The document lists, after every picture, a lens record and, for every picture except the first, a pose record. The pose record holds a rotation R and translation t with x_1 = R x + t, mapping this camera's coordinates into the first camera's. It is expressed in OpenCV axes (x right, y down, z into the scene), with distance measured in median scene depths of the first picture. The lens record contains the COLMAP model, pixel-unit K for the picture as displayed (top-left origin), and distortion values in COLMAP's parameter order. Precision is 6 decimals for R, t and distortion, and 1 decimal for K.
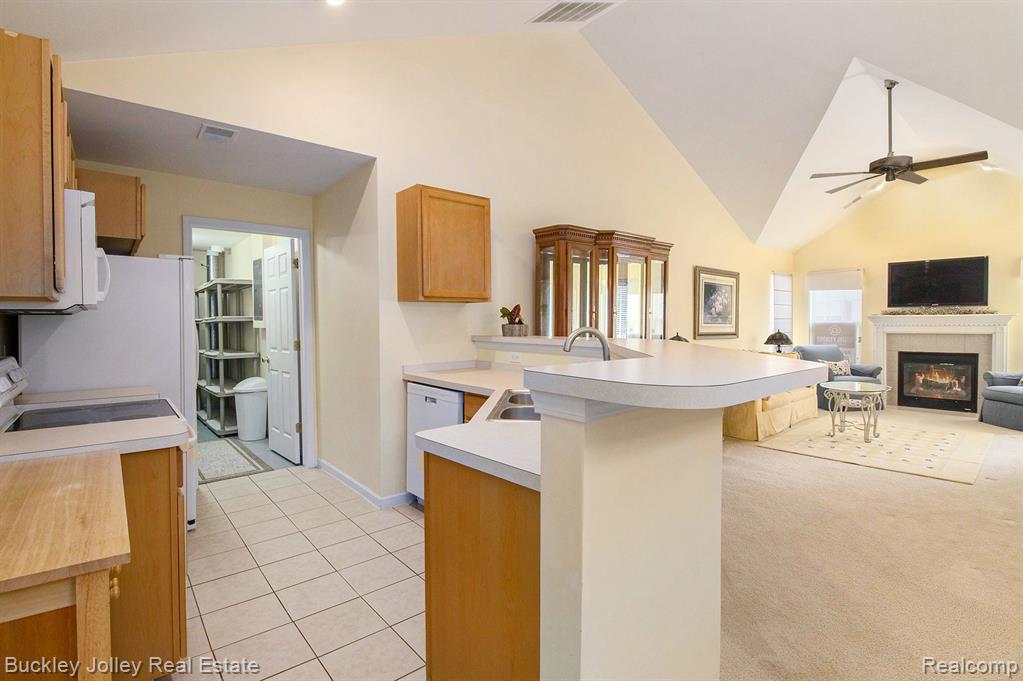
lens RADIAL K [[487.5, 0, 514.6], [0, 487.5, 336.7], [0, 0, 1]] dist [0.009309, -0.015198]
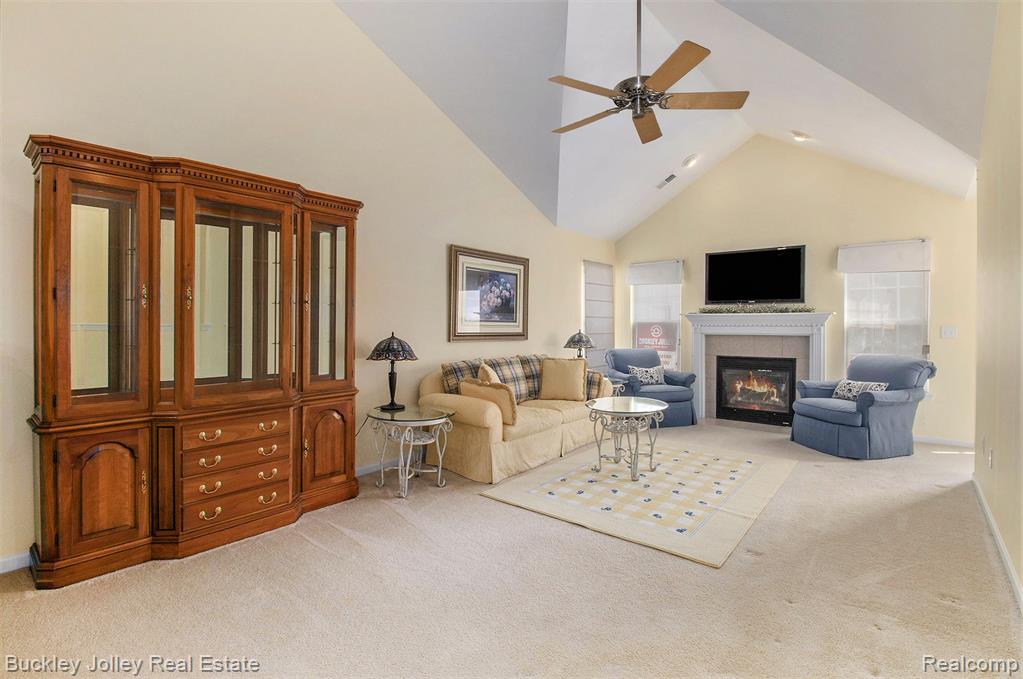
lens RADIAL K [[479.0, 0, 508.6], [0, 479.0, 331.5], [0, 0, 1]] dist [-0.000381, -0.000026]
pose [[0.989066, 0.004391, 0.147406, 0.476810], [-0.002693, 0.999928, -0.011715, -0.002341], [-0.147447, 0.011190, 0.989007, 0.341781]]
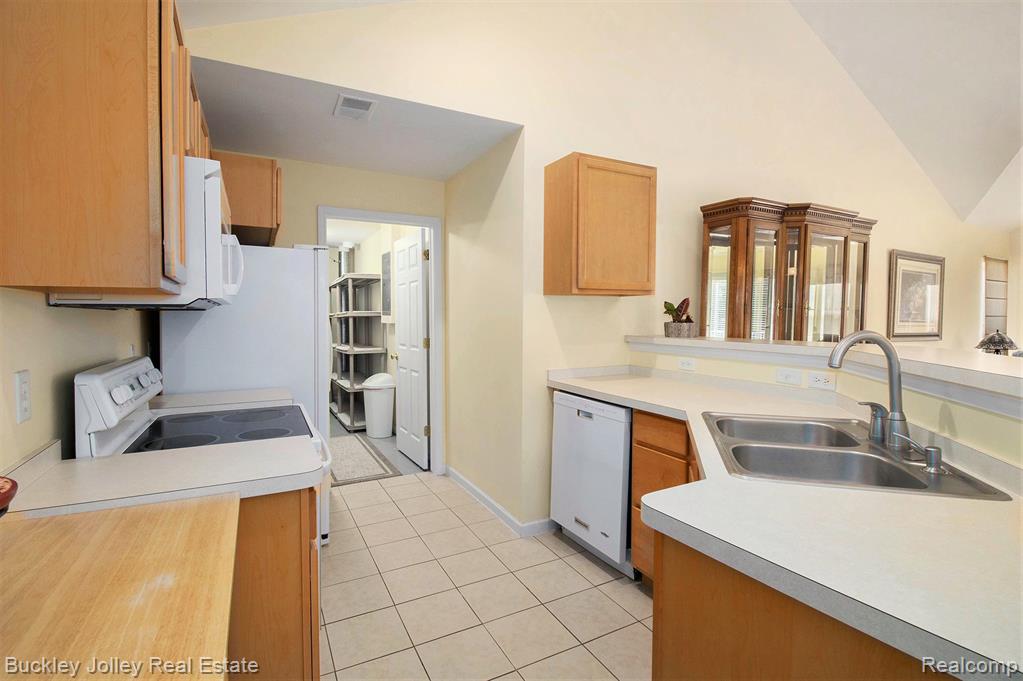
lens RADIAL K [[487.5, 0, 514.6], [0, 487.5, 336.7], [0, 0, 1]] dist [0.009309, -0.015198]
pose [[0.977500, 0.013688, -0.210490, -0.083750], [-0.011318, 0.999858, 0.012464, -0.007519], [0.210631, -0.009801, 0.977516, 0.122205]]
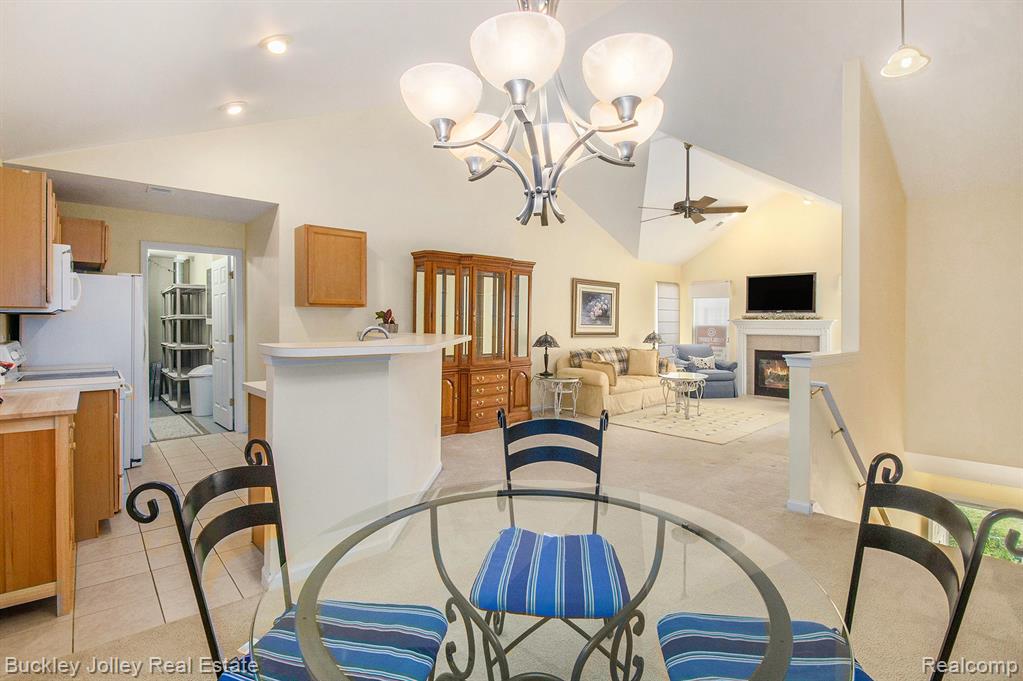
lens RADIAL K [[485.4, 0, 517.6], [0, 485.4, 331.2], [0, 0, 1]] dist [0.001528, -0.012292]
pose [[0.999582, 0.010164, 0.027061, 0.270790], [-0.009896, 0.999901, -0.010020, 0.004144], [-0.027161, 0.009748, 0.999584, -0.298151]]
